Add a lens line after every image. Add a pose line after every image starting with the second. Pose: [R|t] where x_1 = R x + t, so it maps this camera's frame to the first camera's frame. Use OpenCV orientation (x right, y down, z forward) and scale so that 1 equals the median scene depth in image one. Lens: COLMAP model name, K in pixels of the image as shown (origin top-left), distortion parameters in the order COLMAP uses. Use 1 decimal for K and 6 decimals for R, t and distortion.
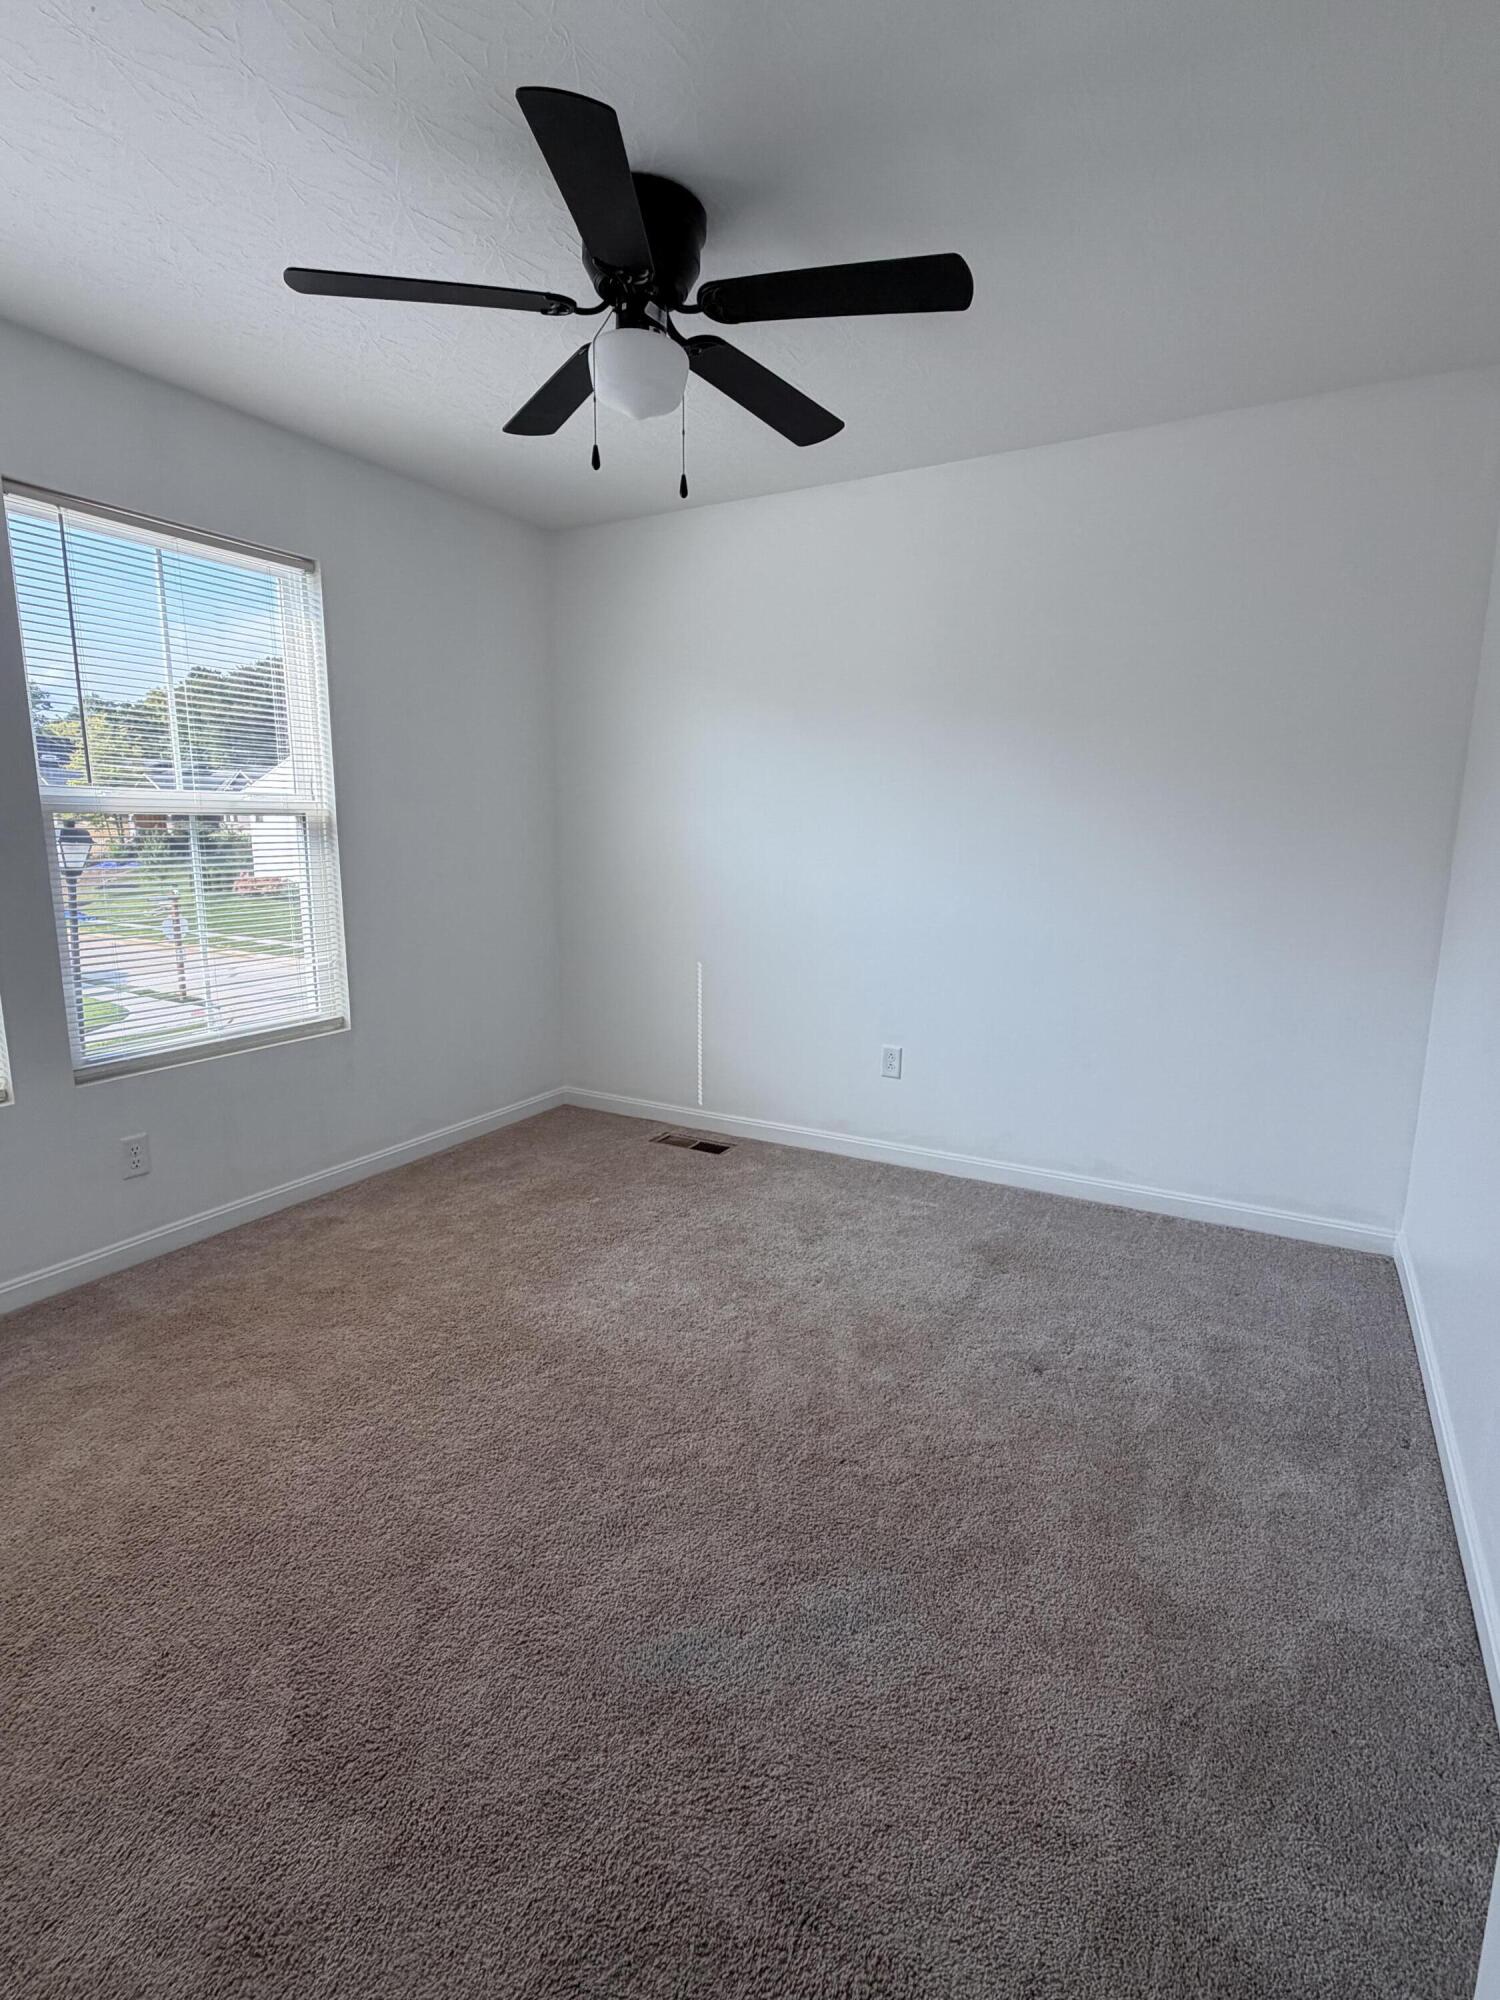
lens RADIAL K [[950.1, 0, 735.9], [0, 950.1, 1002.5], [0, 0, 1]] dist [0.009389, -0.000943]
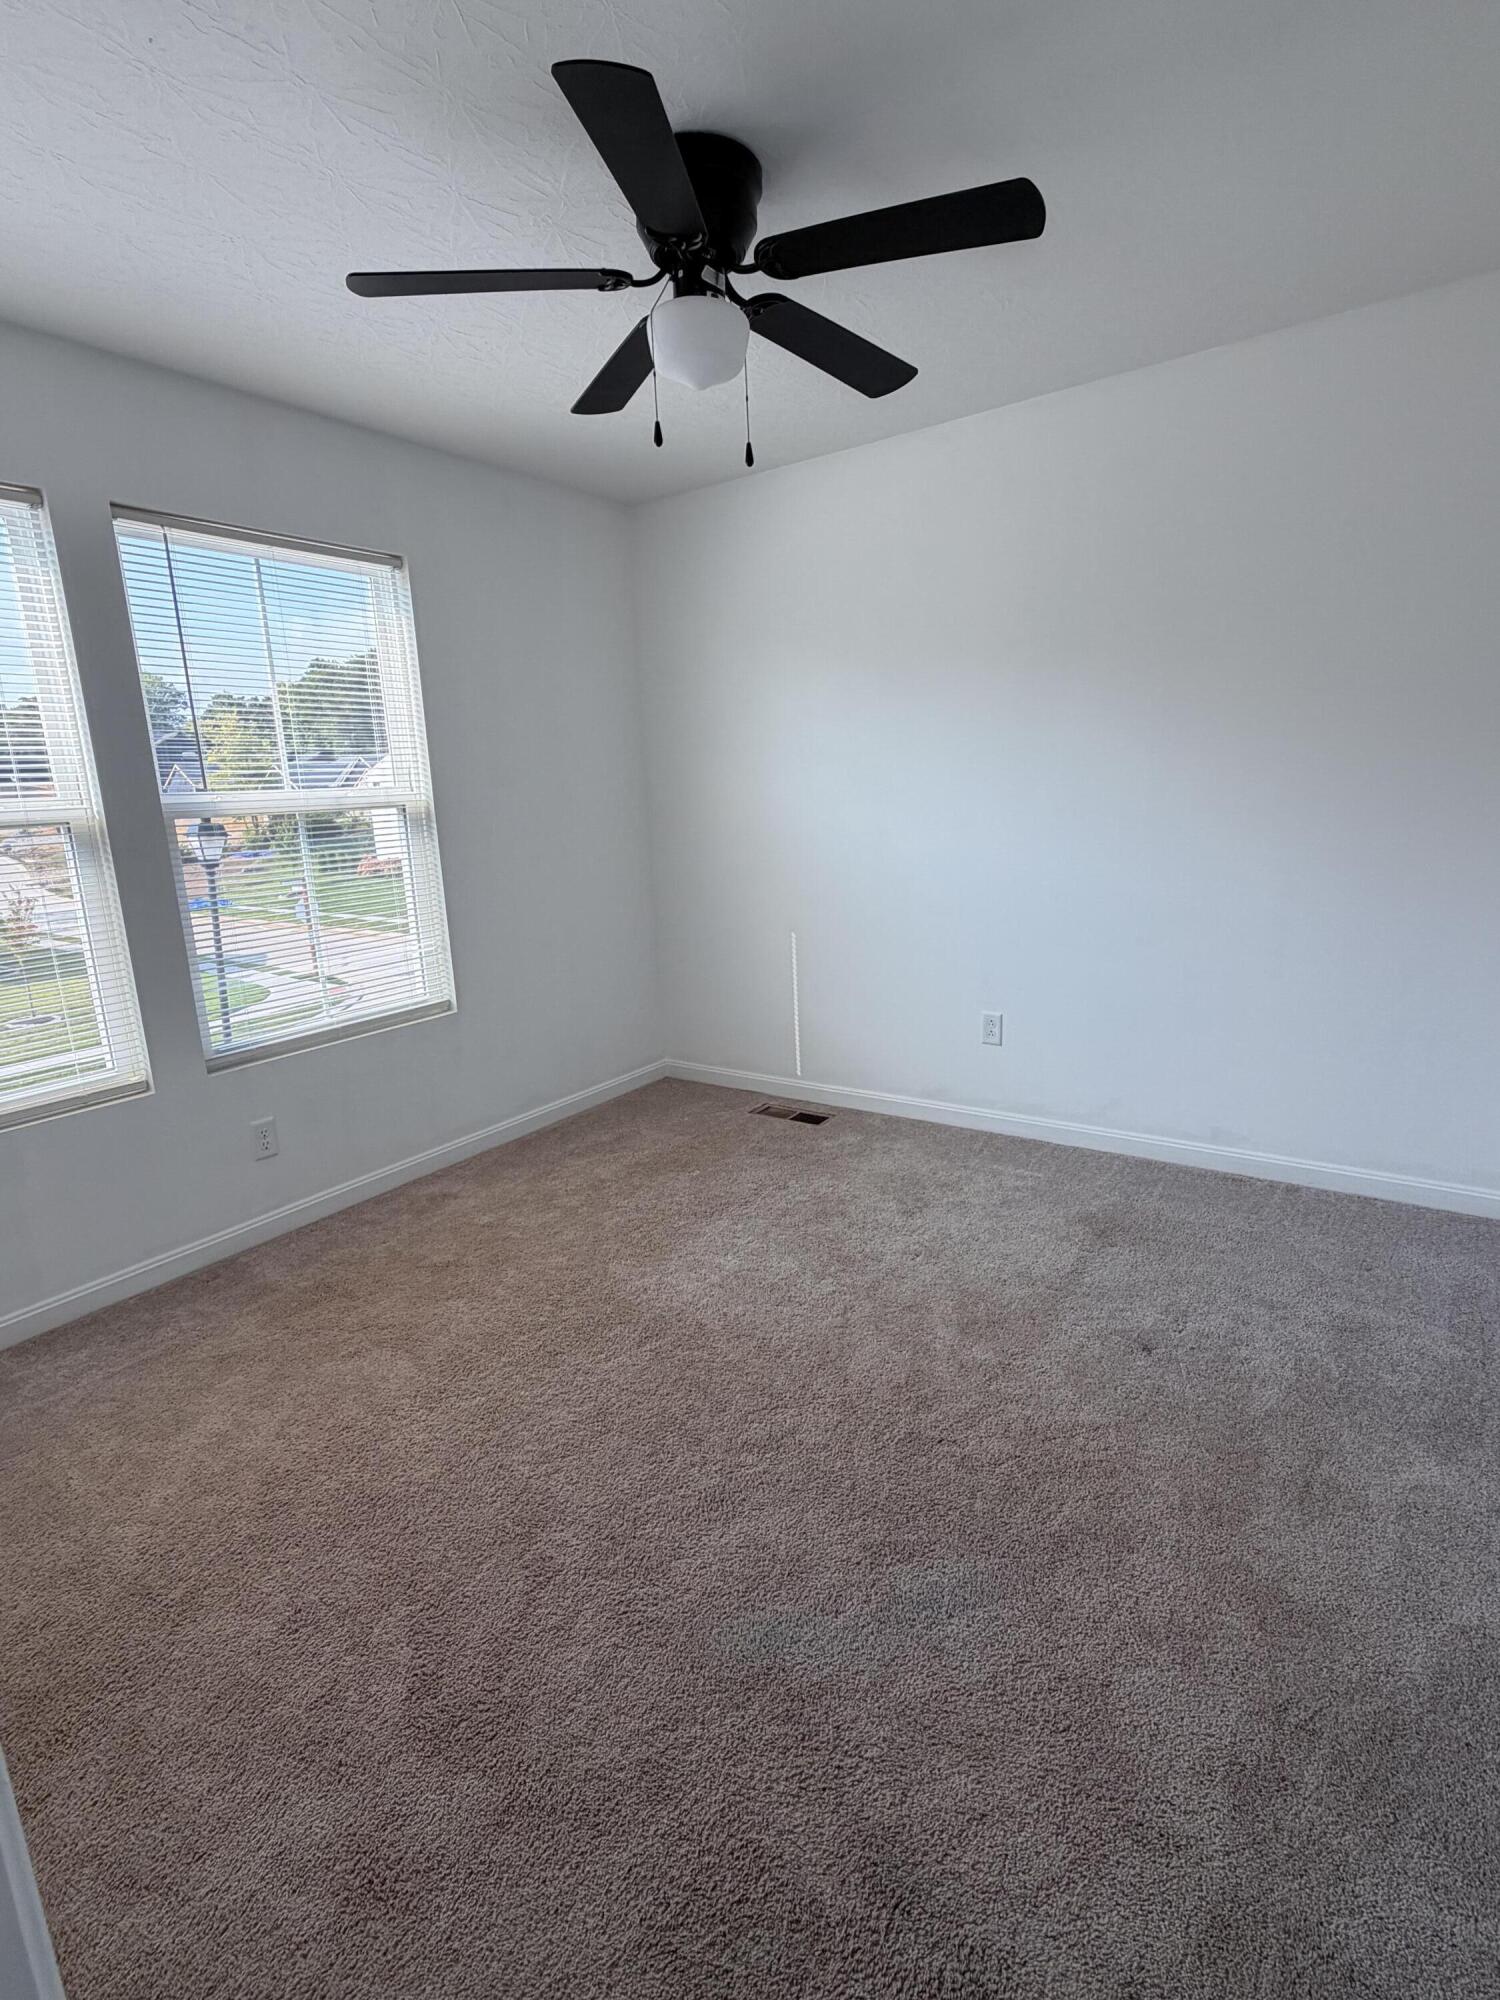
lens RADIAL K [[950.1, 0, 735.2], [0, 950.1, 1002.2], [0, 0, 1]] dist [0.009389, -0.000943]
pose [[0.993710, -0.030136, -0.107852, 0.020096], [0.033864, 0.998885, 0.032900, -0.014206], [0.106740, -0.036346, 0.993622, 0.007955]]
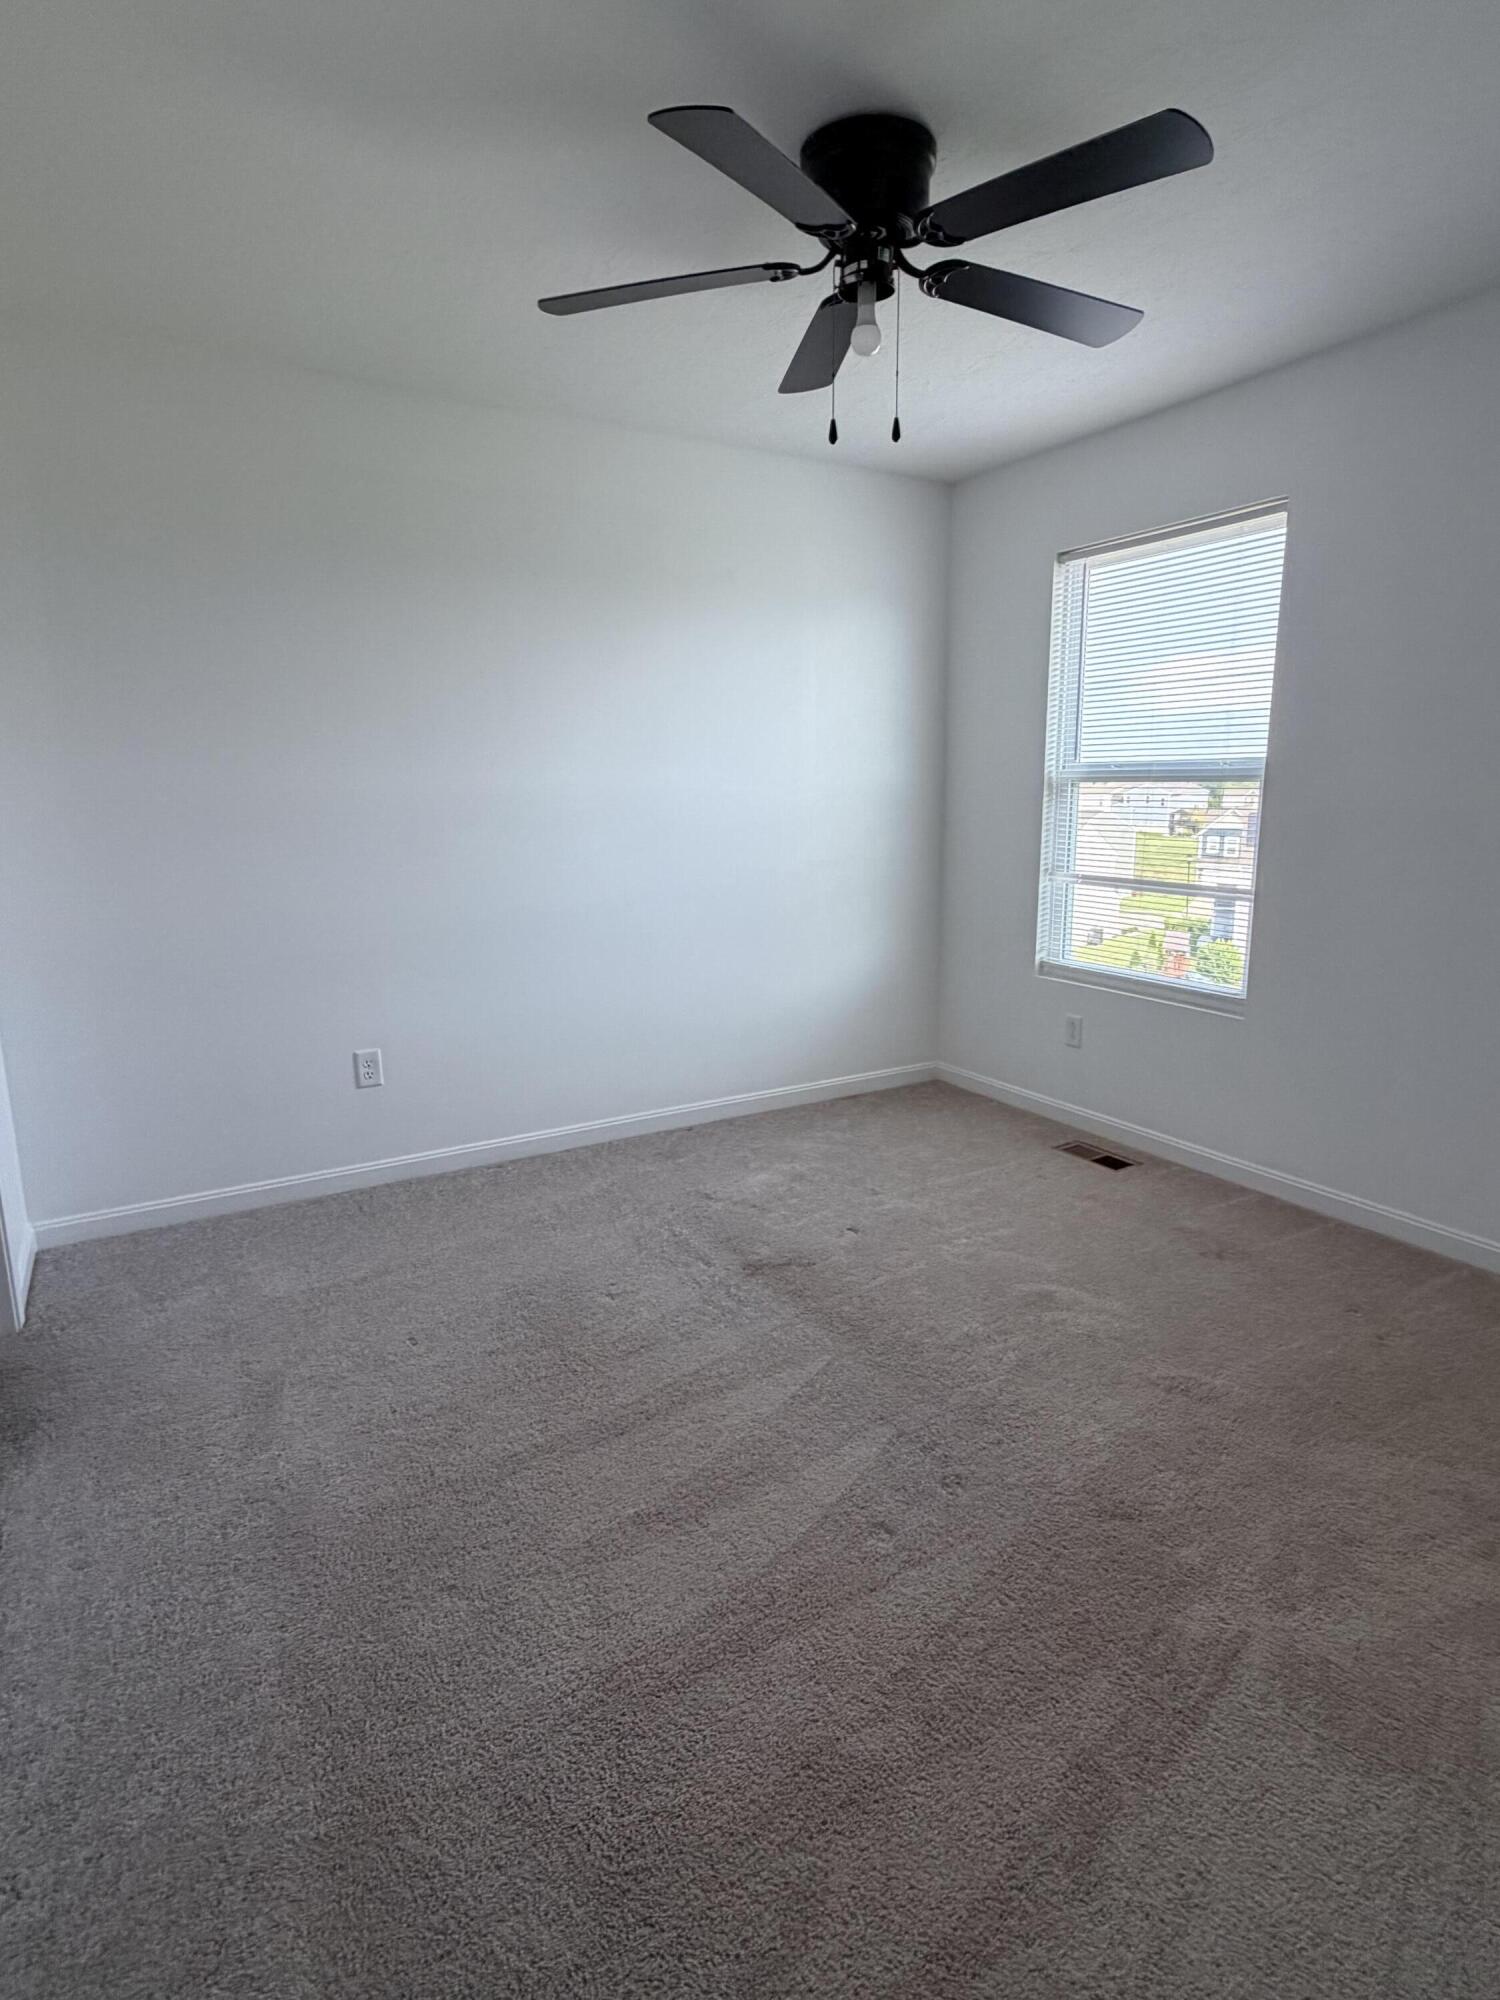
lens RADIAL K [[1046.0, 0, 743.9], [0, 1046.0, 983.4], [0, 0, 1]] dist [0.035038, 0.000635]
pose [[0.872814, 0.095898, -0.478538, 0.388114], [-0.103120, 0.994605, 0.011235, 0.047241], [0.477034, 0.039541, 0.877995, -0.027955]]
